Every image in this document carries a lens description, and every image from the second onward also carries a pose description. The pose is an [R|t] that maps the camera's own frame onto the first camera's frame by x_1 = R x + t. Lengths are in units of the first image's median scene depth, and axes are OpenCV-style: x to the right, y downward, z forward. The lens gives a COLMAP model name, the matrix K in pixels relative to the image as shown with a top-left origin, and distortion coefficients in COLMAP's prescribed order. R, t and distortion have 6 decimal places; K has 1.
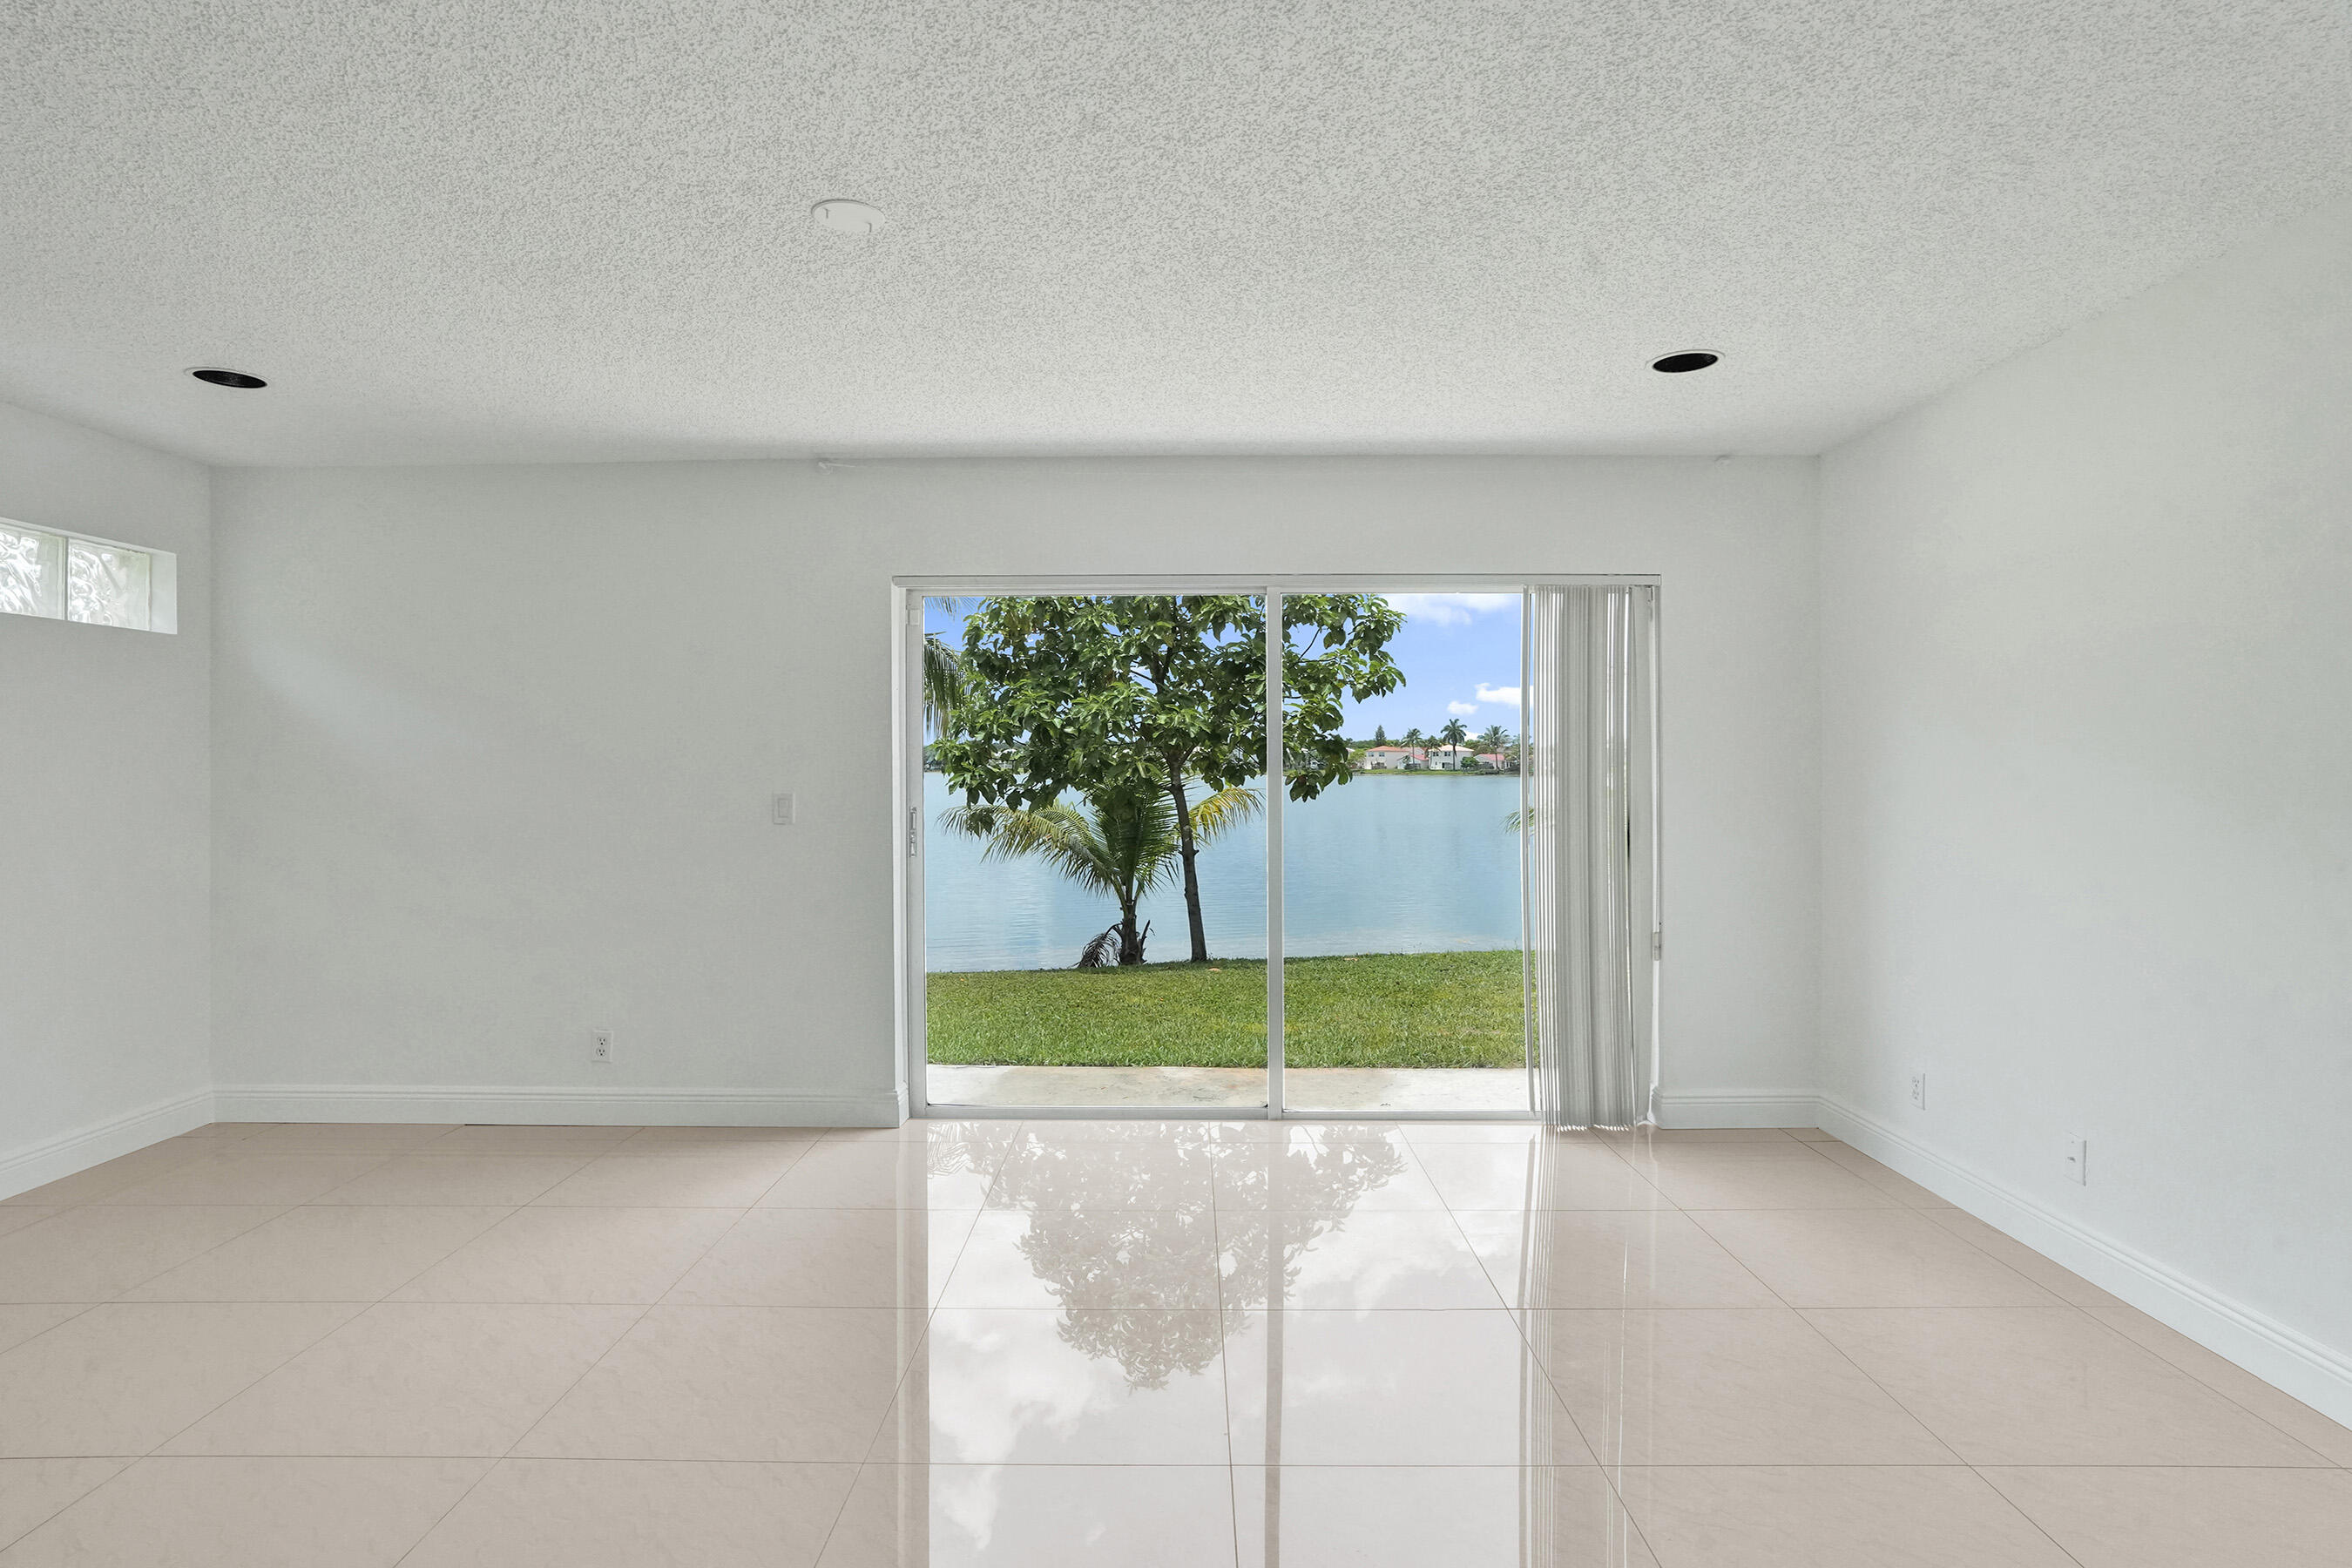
lens RADIAL K [[1252.0, 0, 1169.4], [0, 1252.0, 754.5], [0, 0, 1]] dist [-0.044789, 0.019201]
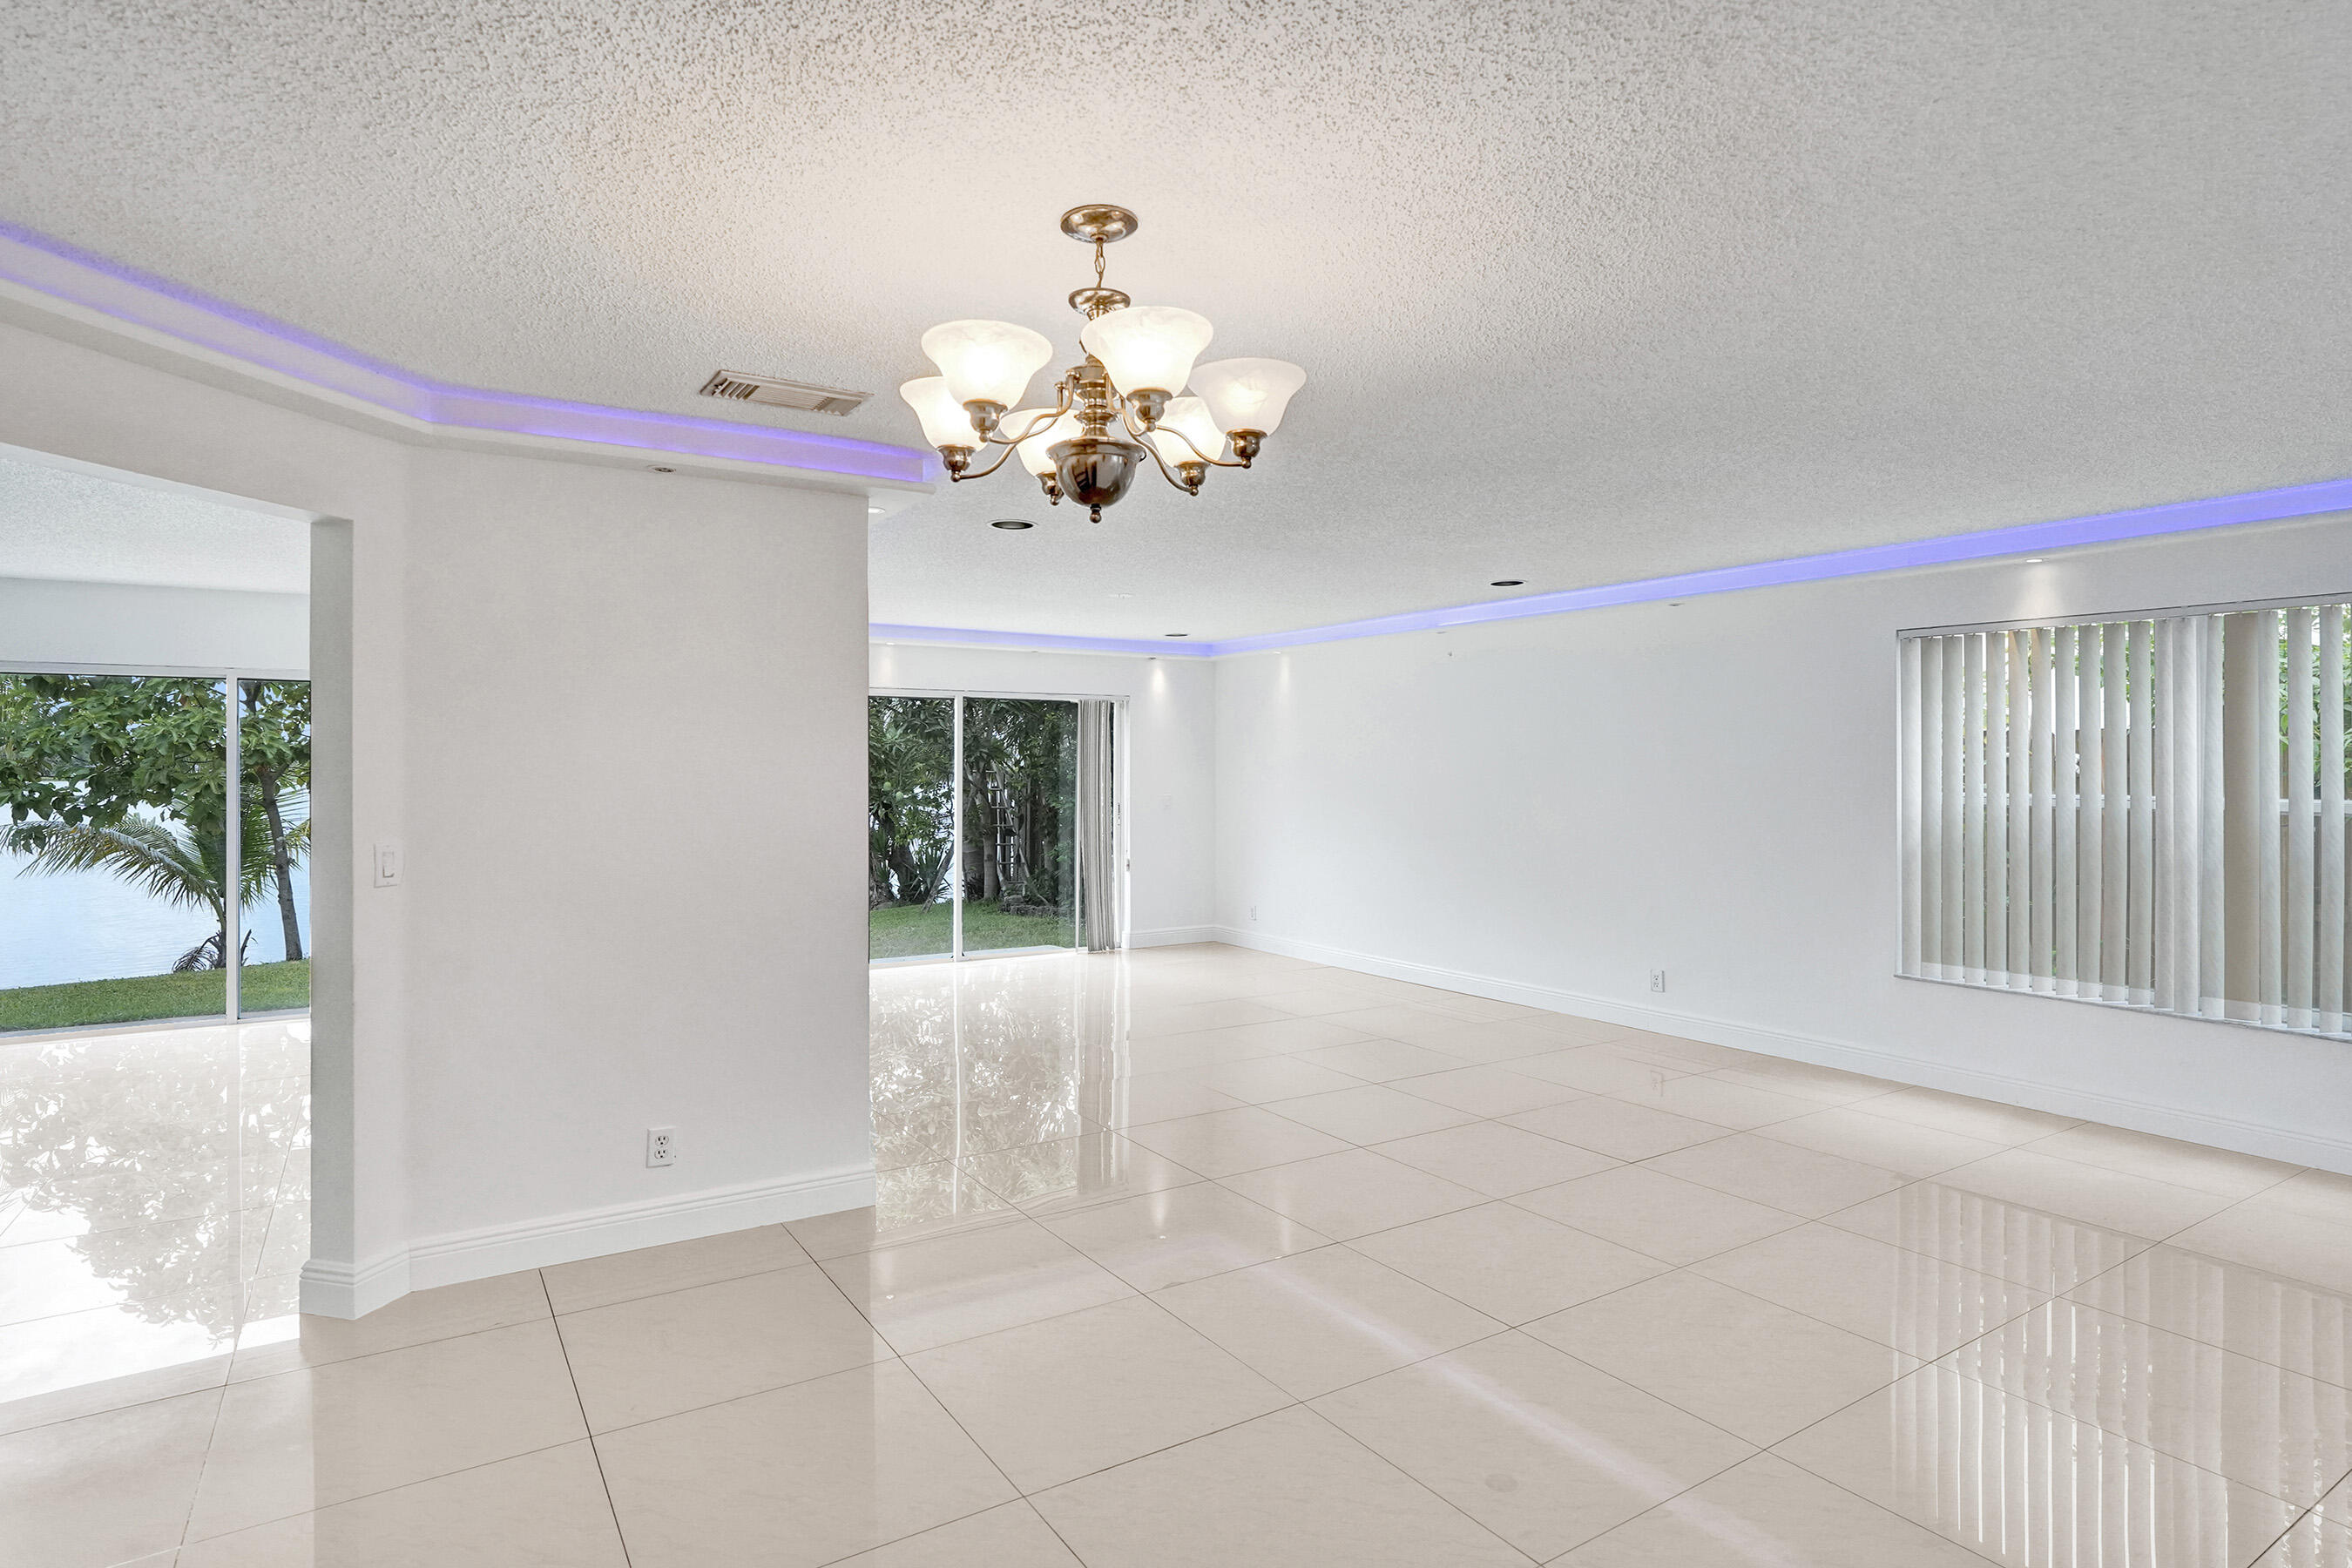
lens RADIAL K [[1252.0, 0, 1178.6], [0, 1252.0, 774.9], [0, 0, 1]] dist [-0.044789, 0.019201]
pose [[0.837187, 0.003939, 0.546903, 0.093040], [-0.008915, 0.999939, 0.006445, -0.012143], [-0.546845, -0.010271, 0.837171, -0.354528]]
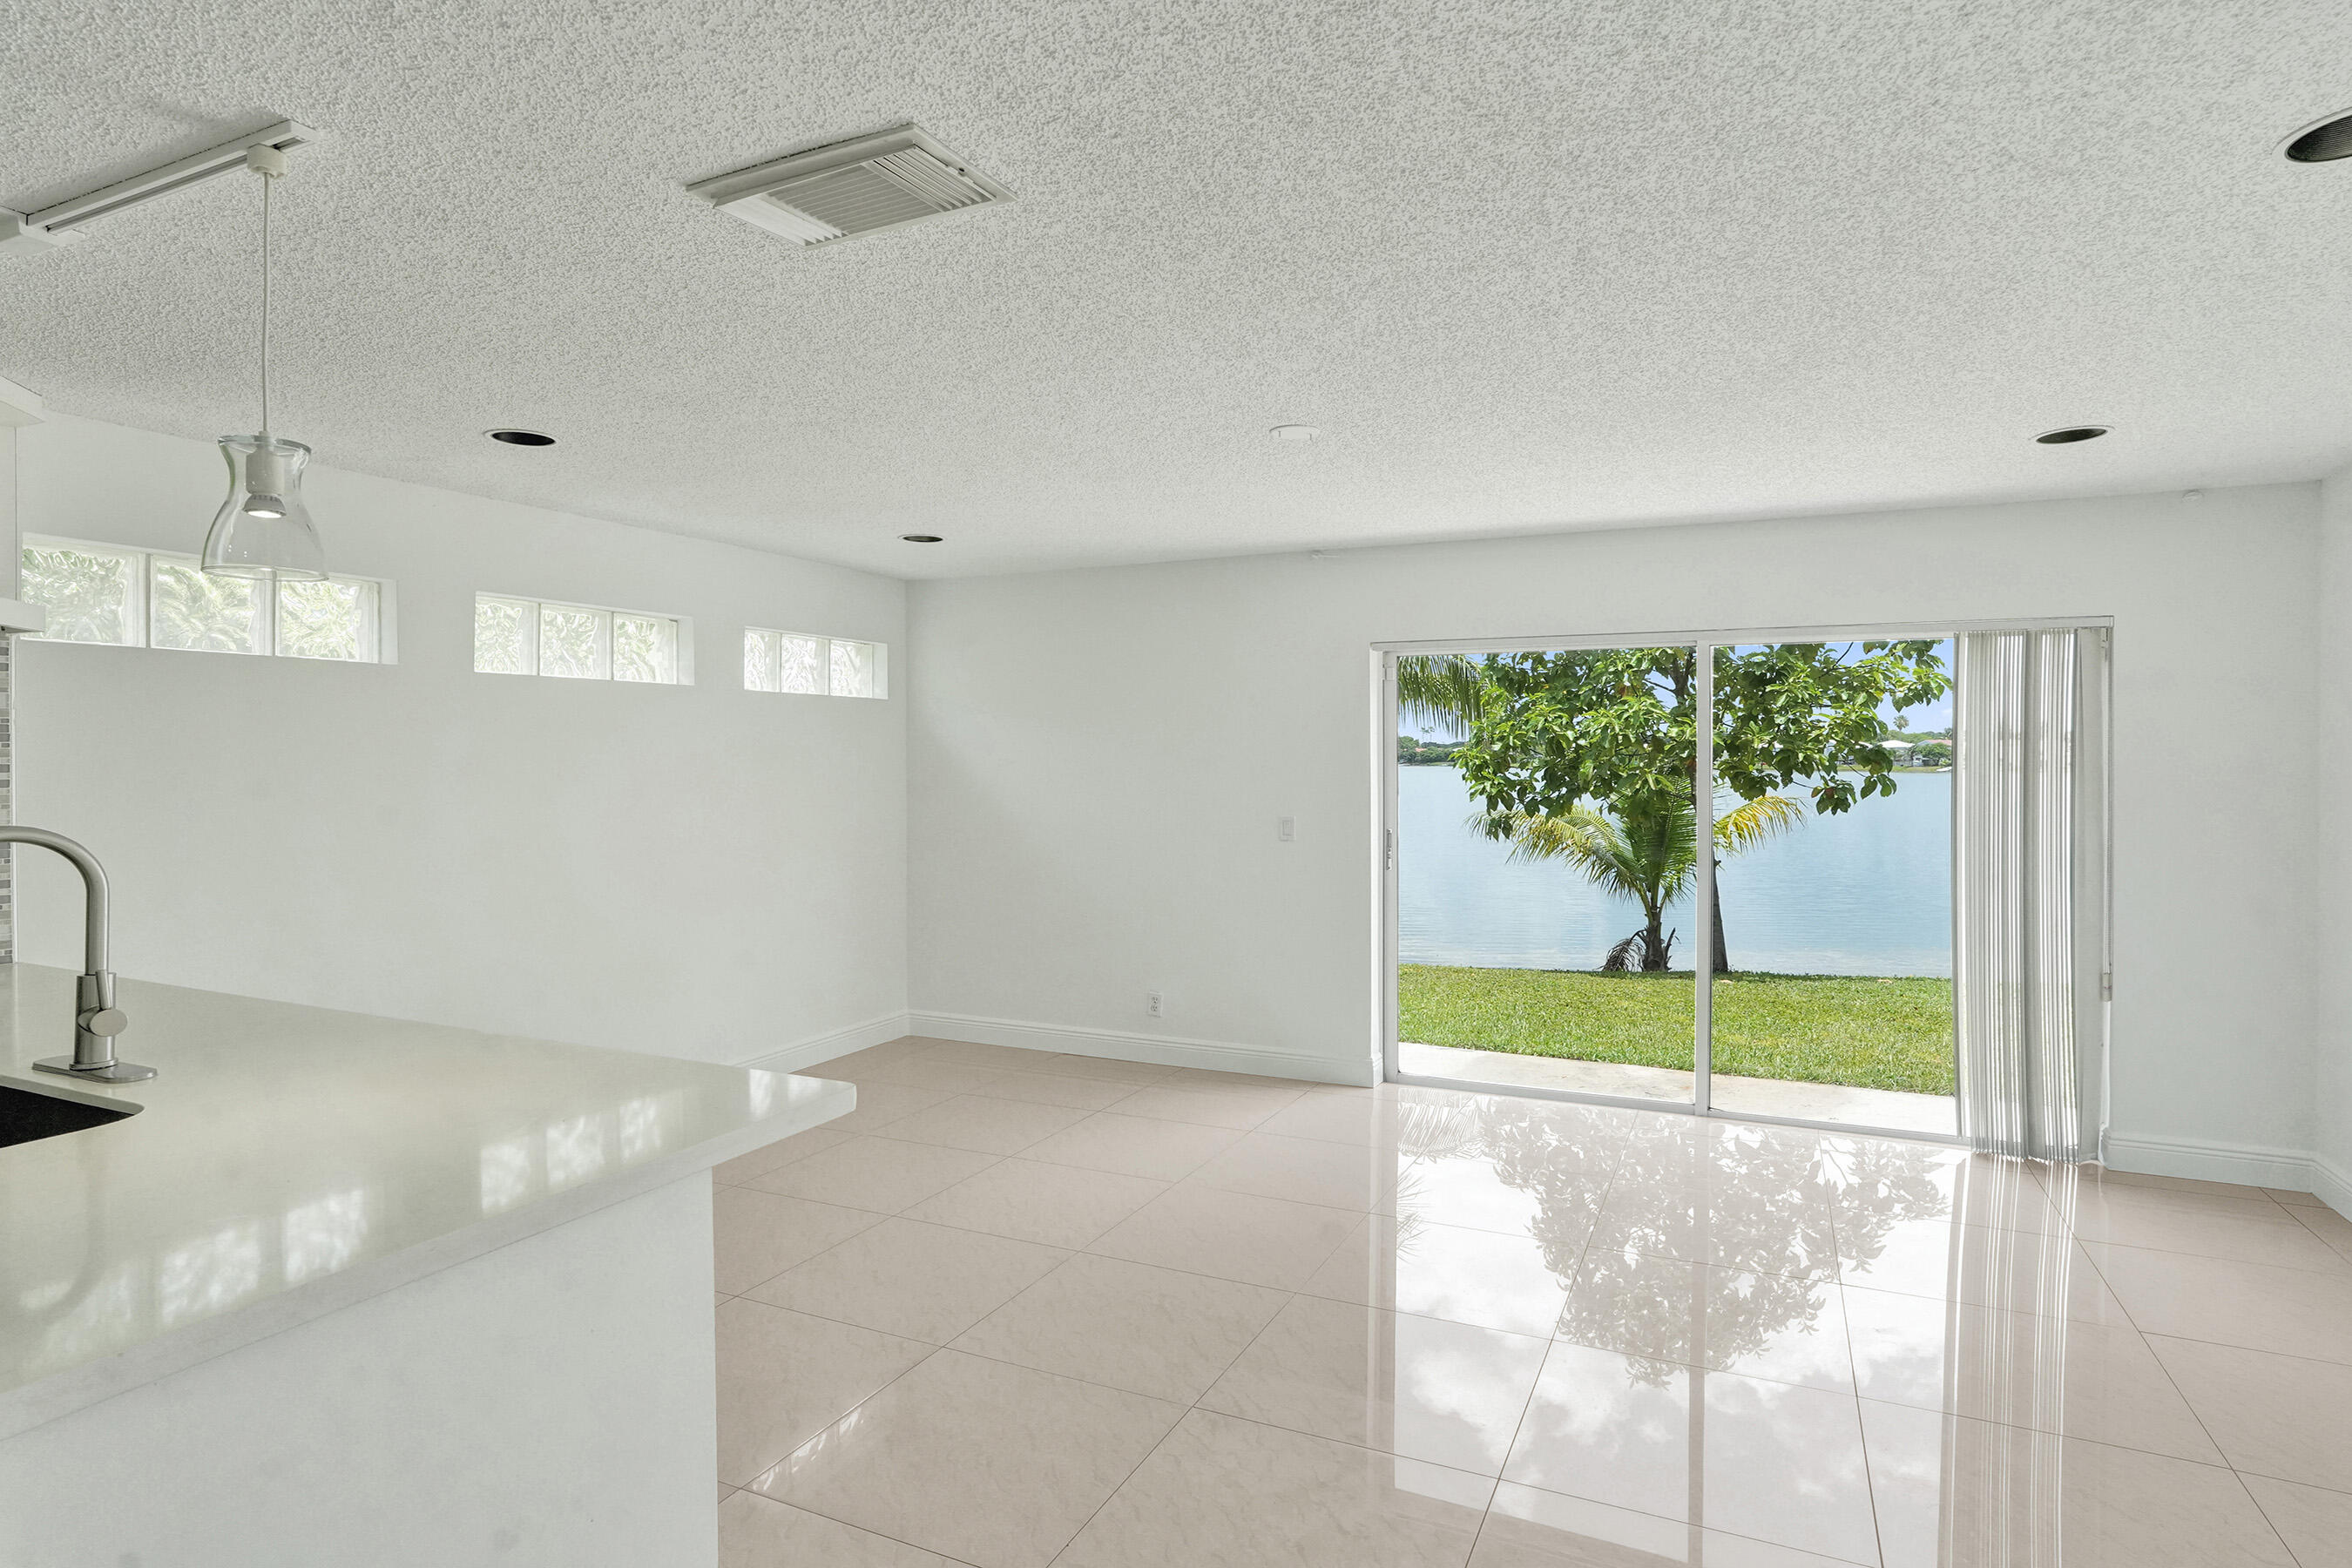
lens RADIAL K [[1252.0, 0, 1199.6], [0, 1252.0, 756.1], [0, 0, 1]] dist [-0.044789, 0.019201]
pose [[0.915352, 0.003074, -0.402643, 0.046759], [-0.000307, 0.999976, 0.006939, -0.014974], [0.402655, -0.006228, 0.915331, -0.077371]]
